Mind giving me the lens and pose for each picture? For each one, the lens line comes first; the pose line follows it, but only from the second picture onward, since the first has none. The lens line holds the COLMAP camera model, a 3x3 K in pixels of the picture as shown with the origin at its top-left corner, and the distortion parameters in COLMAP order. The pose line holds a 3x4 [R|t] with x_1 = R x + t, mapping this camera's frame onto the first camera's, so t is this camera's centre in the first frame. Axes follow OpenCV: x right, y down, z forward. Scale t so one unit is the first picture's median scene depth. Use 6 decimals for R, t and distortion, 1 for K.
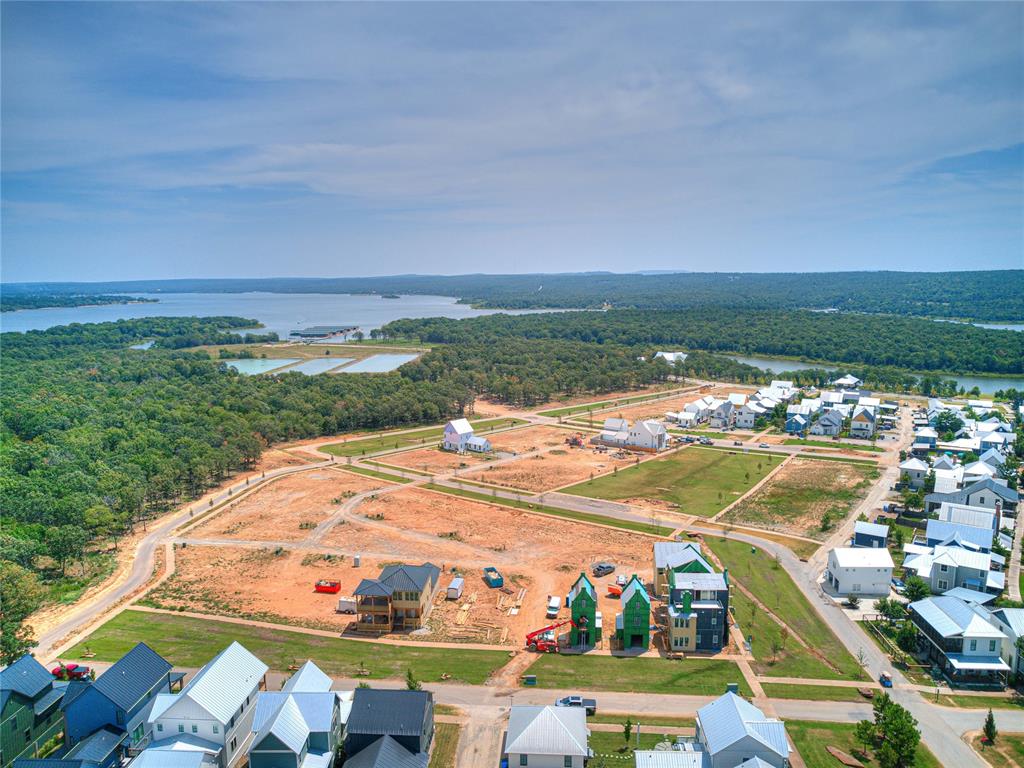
lens RADIAL K [[732.3, 0, 516.0], [0, 732.3, 384.6], [0, 0, 1]] dist [-0.062963, 0.046535]
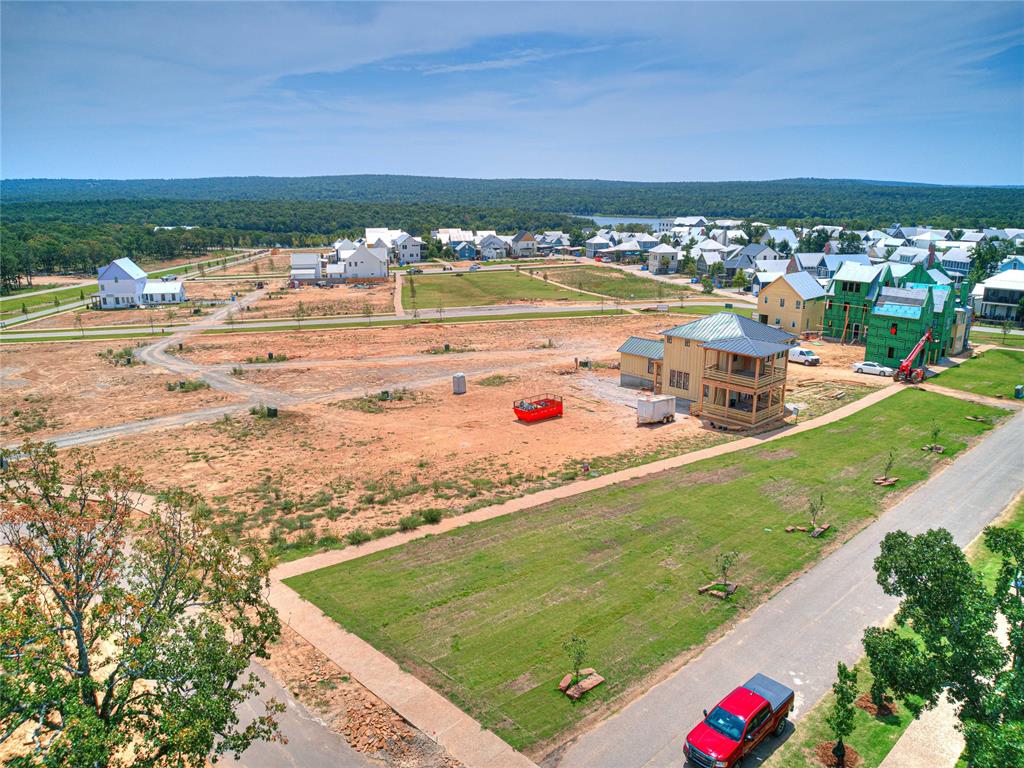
lens RADIAL K [[732.3, 0, 516.0], [0, 732.3, 384.6], [0, 0, 1]] dist [-0.062963, 0.046535]
pose [[0.671338, -0.184358, 0.717857, -0.323556], [0.102065, 0.982338, 0.156830, 0.094533], [-0.734090, -0.032017, 0.678297, 0.350275]]
